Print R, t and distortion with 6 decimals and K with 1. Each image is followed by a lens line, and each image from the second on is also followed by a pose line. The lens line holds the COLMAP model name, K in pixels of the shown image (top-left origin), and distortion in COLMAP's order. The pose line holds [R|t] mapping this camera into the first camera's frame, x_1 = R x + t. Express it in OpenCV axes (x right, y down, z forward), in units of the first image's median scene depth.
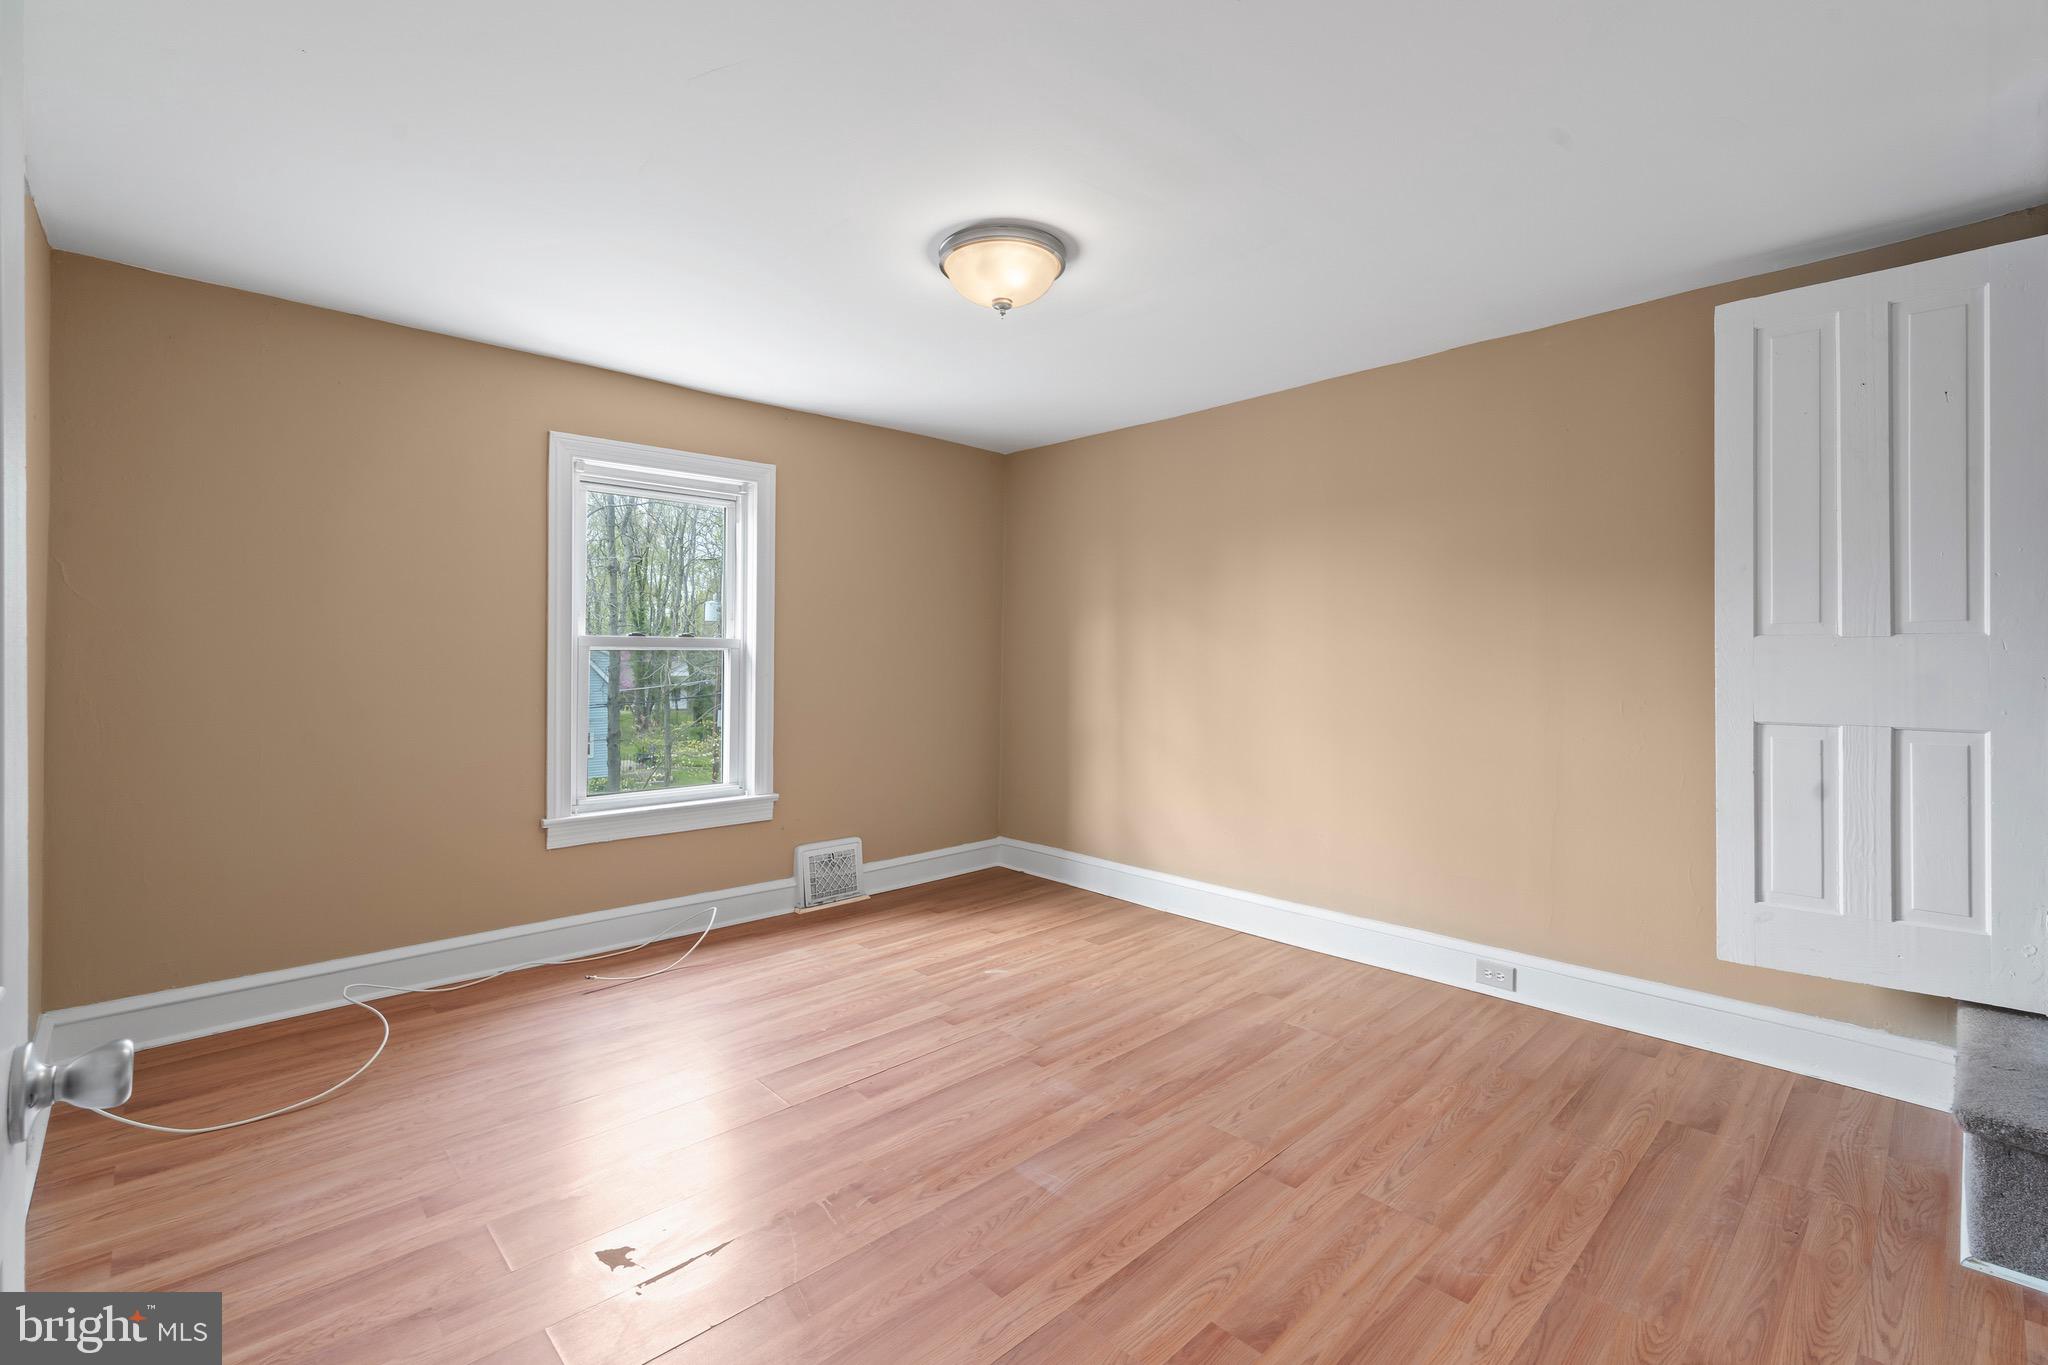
lens RADIAL K [[896.5, 0, 1025.4], [0, 896.5, 658.0], [0, 0, 1]] dist [0.002286, -0.000465]
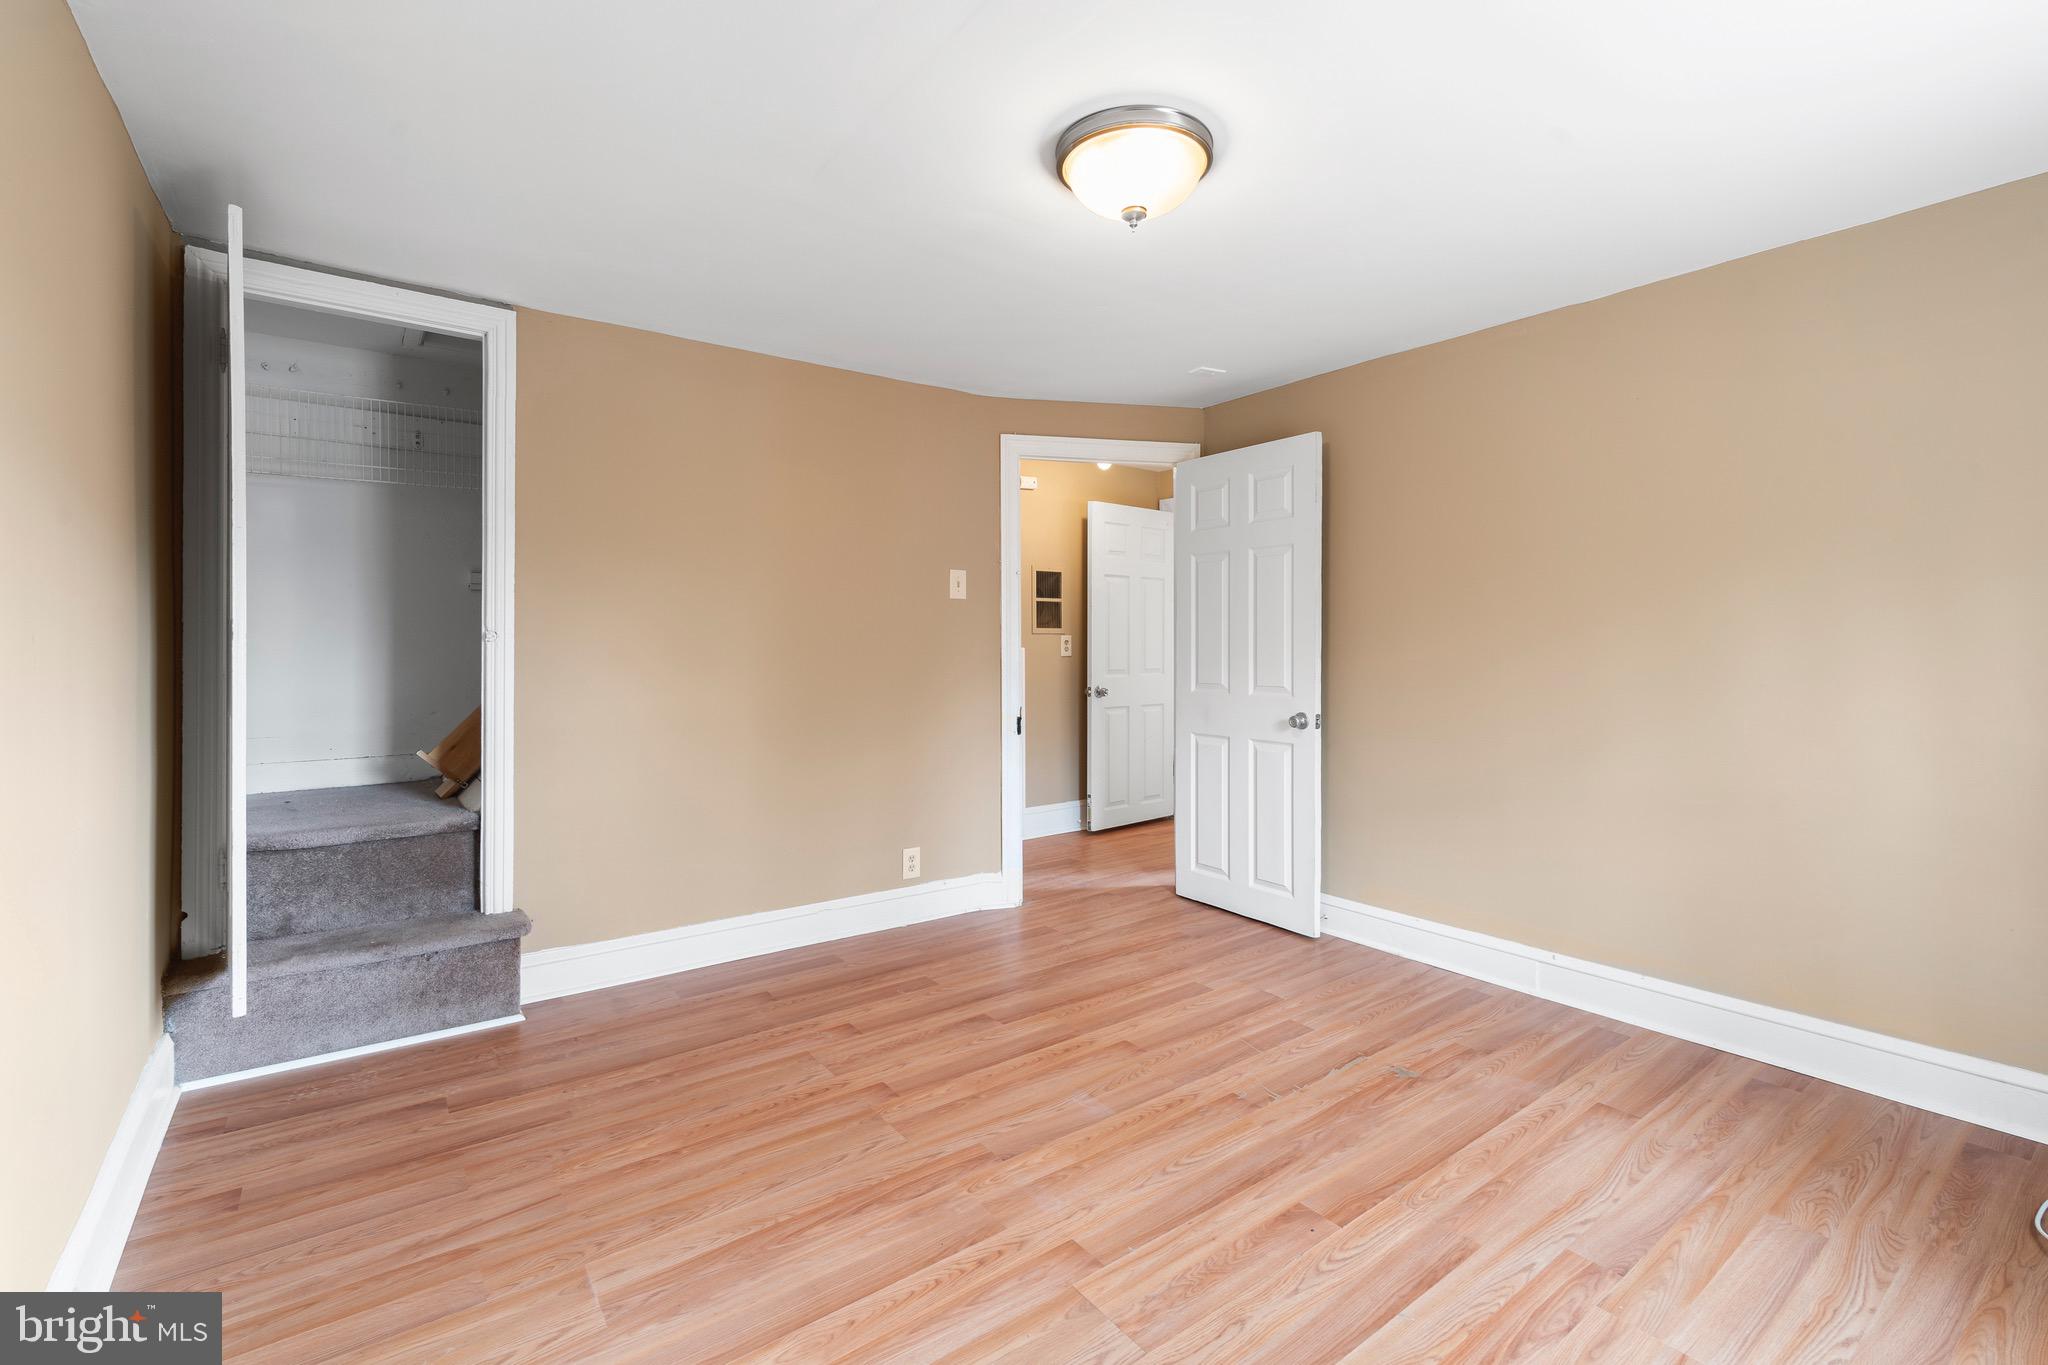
lens RADIAL K [[896.5, 0, 1025.4], [0, 896.5, 658.0], [0, 0, 1]] dist [0.002286, -0.000465]
pose [[-0.992441, -0.005746, 0.122587, -0.031797], [-0.002691, 0.999682, 0.025069, -0.010749], [-0.122692, 0.024550, -0.992141, 1.978162]]
